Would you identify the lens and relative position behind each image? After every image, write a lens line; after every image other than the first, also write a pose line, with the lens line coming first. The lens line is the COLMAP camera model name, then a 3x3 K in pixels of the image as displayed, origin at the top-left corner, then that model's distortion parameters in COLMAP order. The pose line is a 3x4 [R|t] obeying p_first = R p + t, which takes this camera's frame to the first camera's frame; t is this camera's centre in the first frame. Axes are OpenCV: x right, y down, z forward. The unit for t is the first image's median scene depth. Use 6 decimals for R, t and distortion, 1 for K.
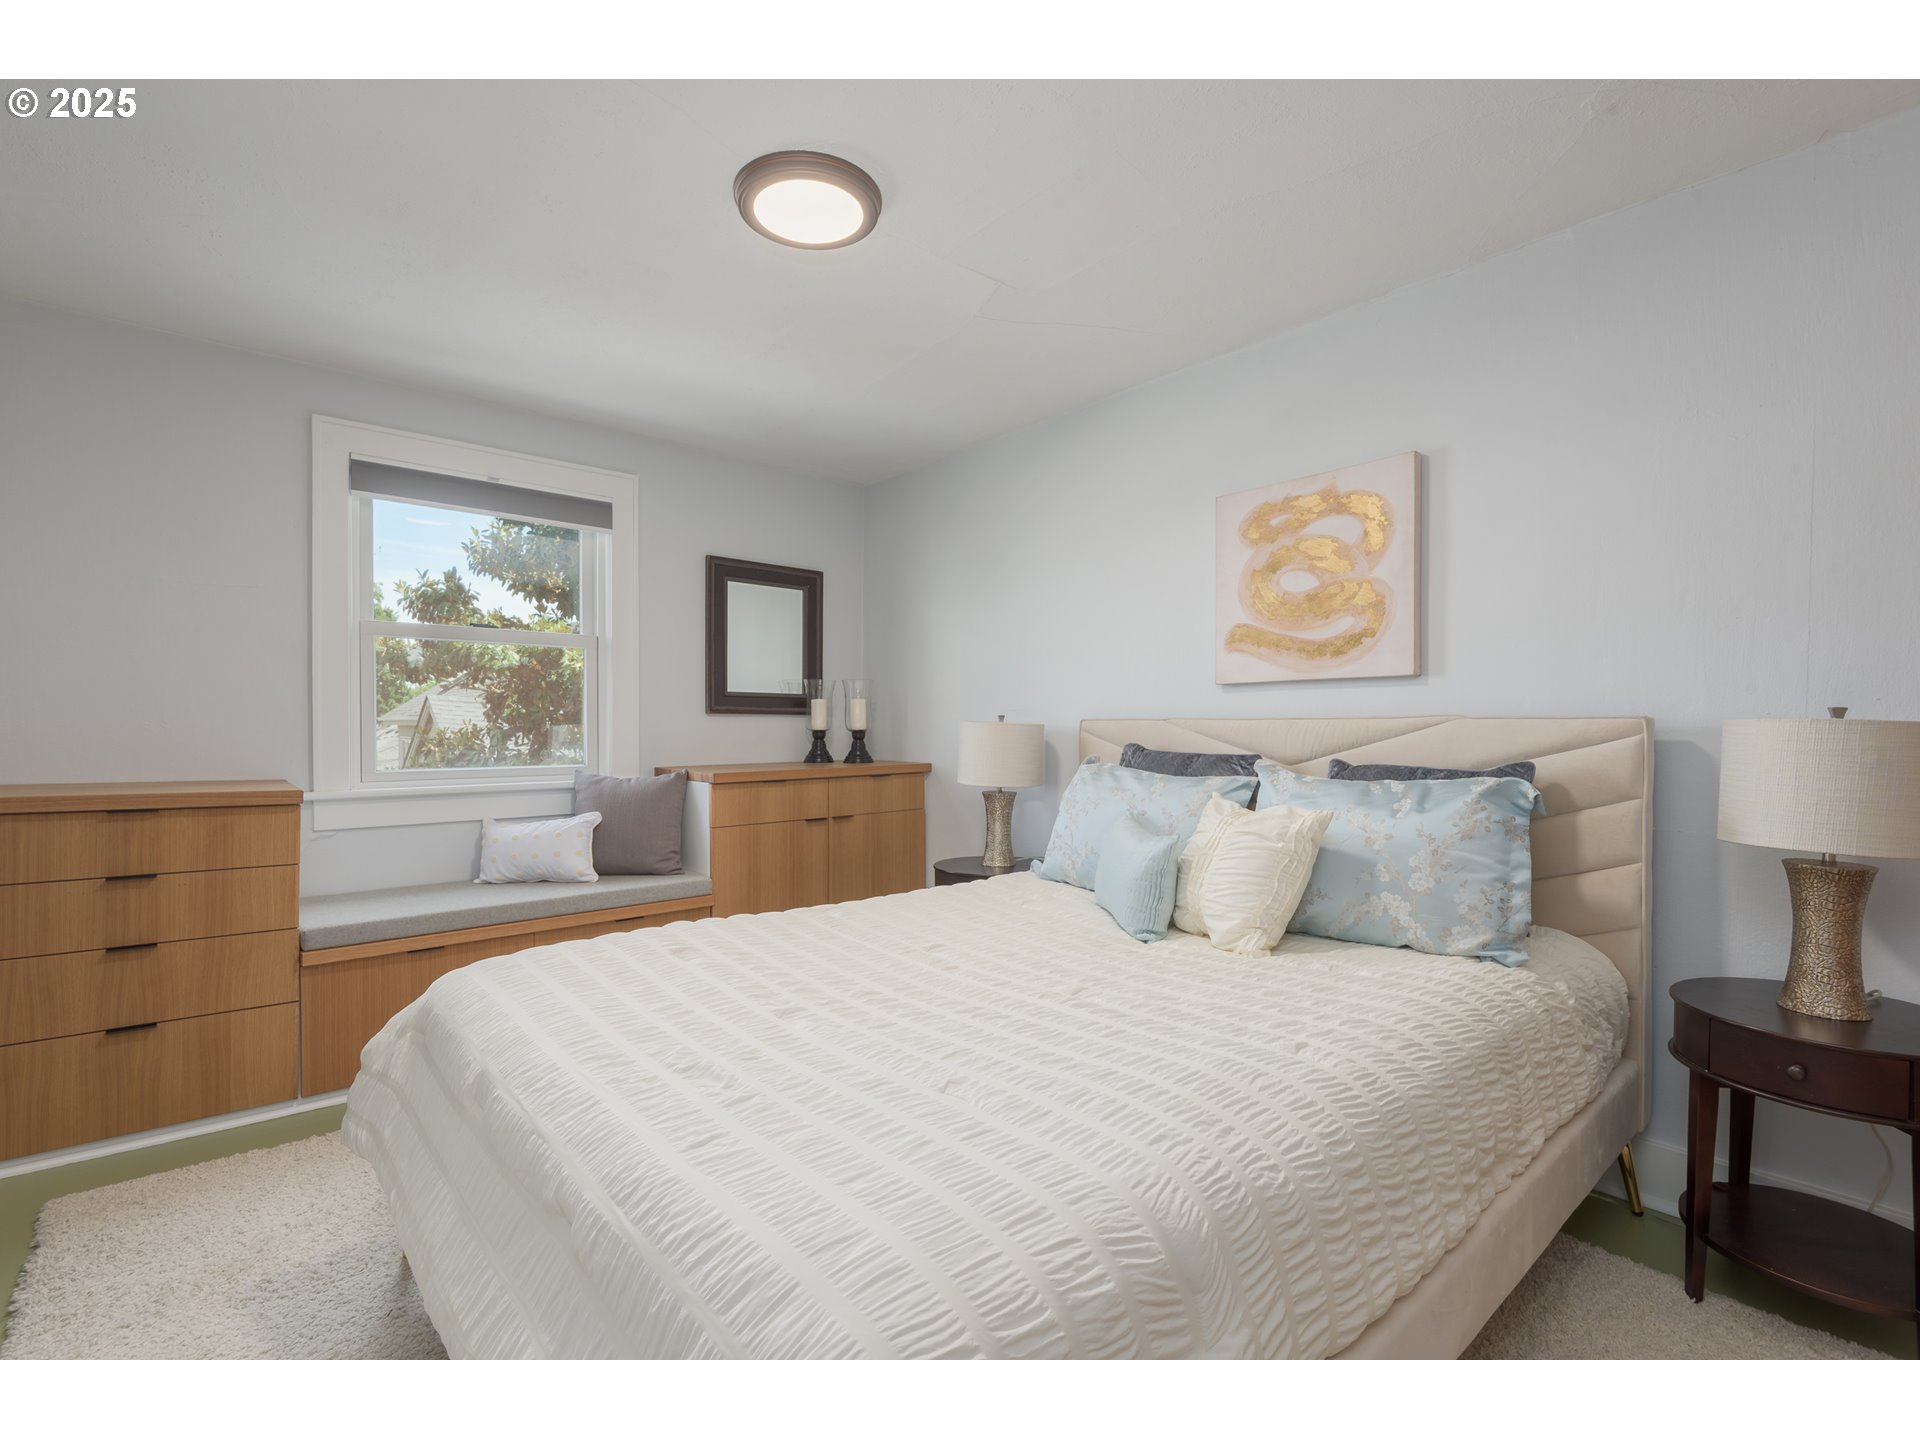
lens RADIAL K [[877.4, 0, 965.9], [0, 877.4, 731.0], [0, 0, 1]] dist [0.015522, -0.001742]
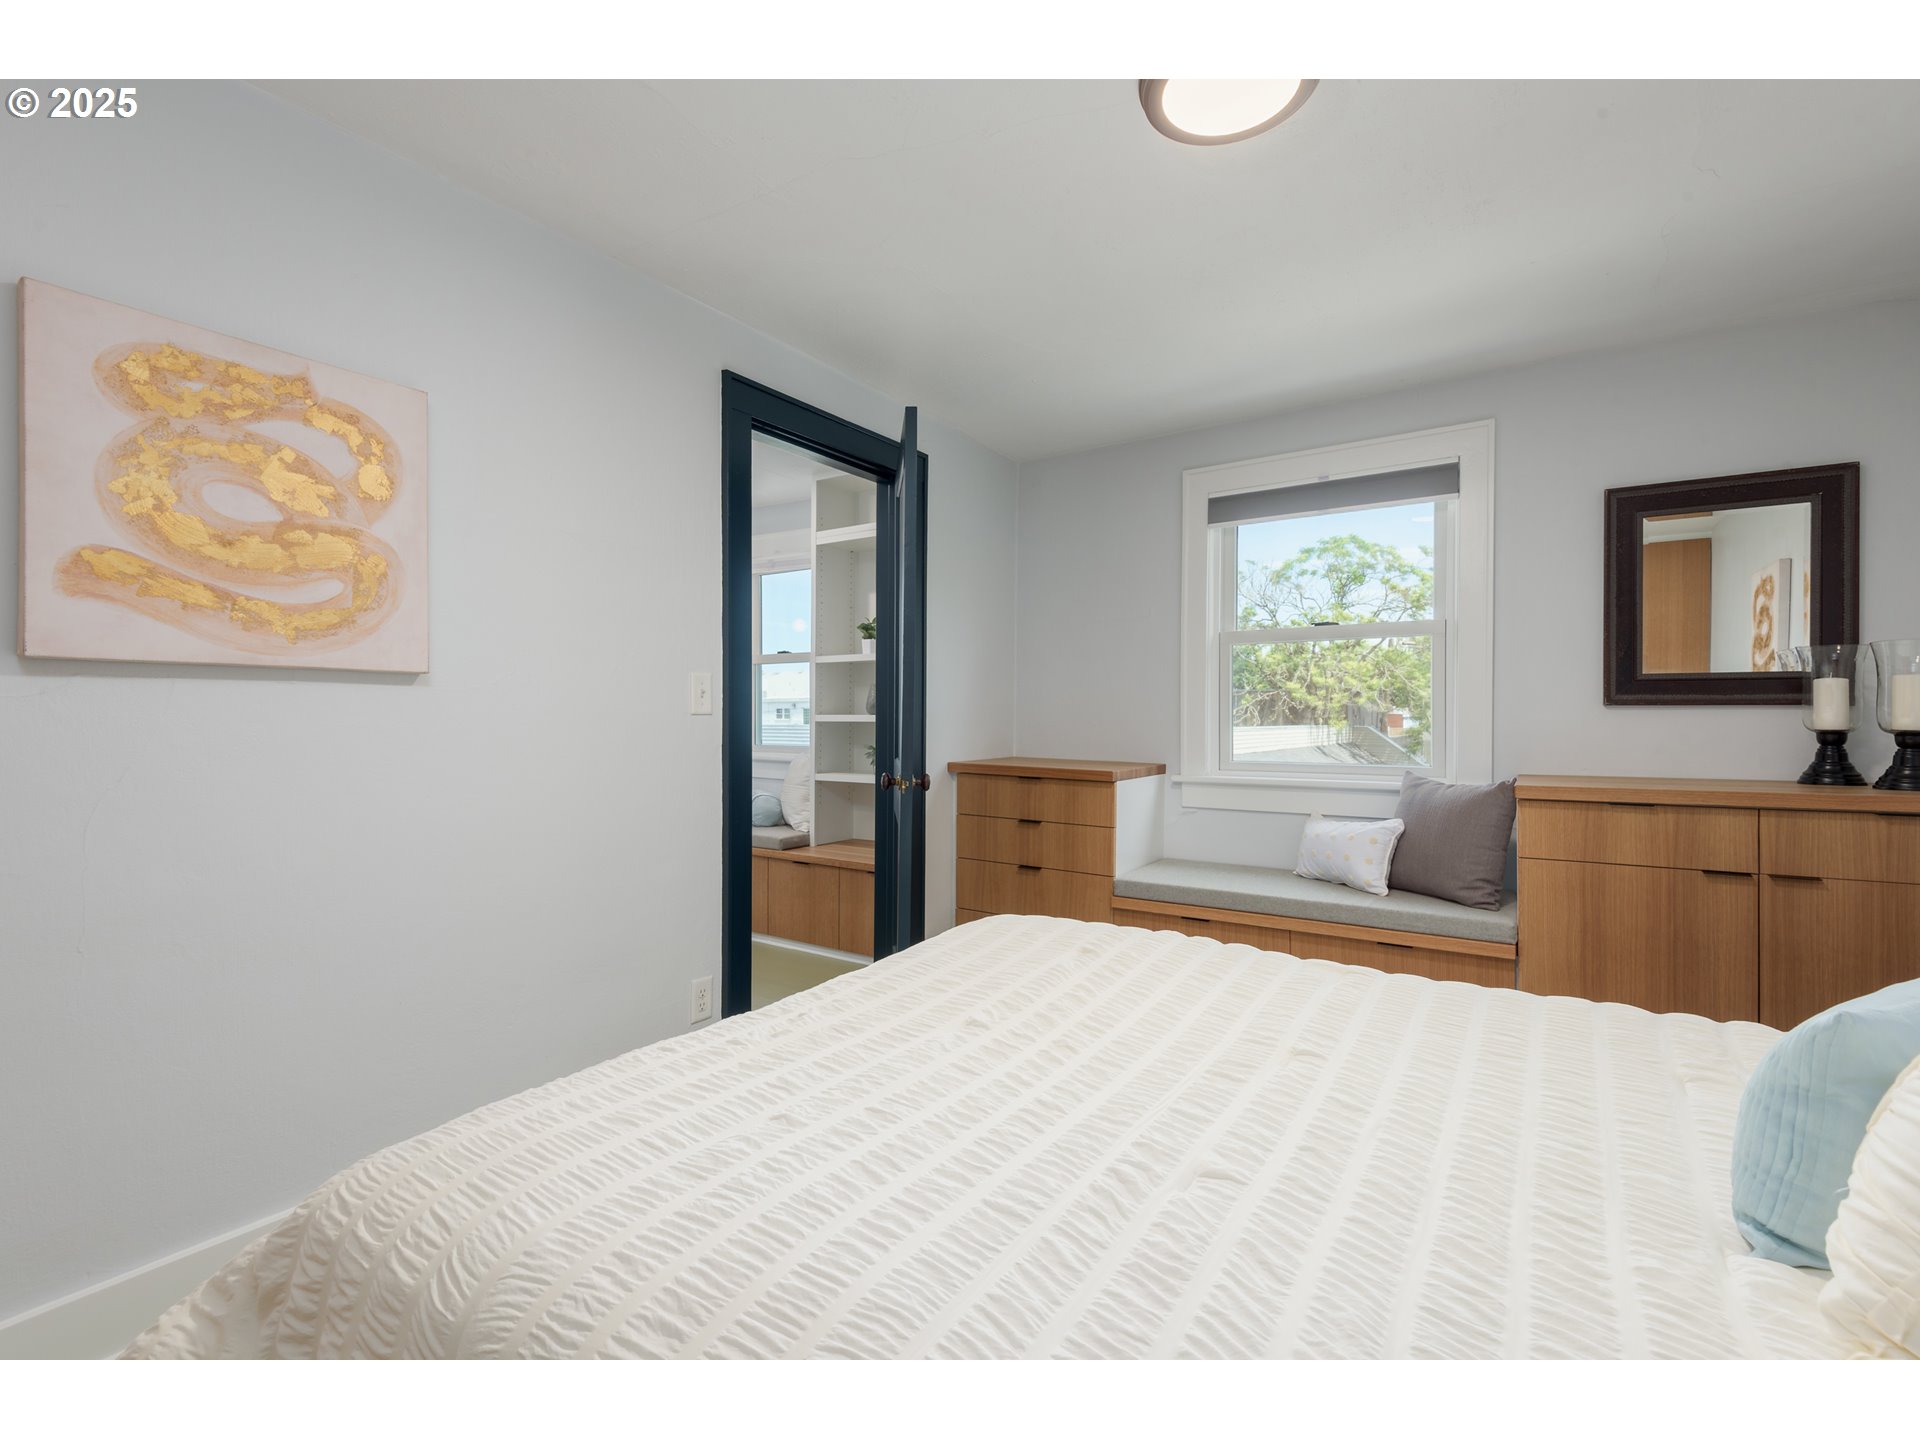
lens RADIAL K [[877.4, 0, 962.8], [0, 877.4, 716.9], [0, 0, 1]] dist [0.015522, -0.001742]
pose [[0.250315, -0.003411, -0.968158, 0.345257], [-0.005862, 0.999970, -0.005038, -0.004475], [0.968147, 0.006937, 0.250288, 0.357517]]
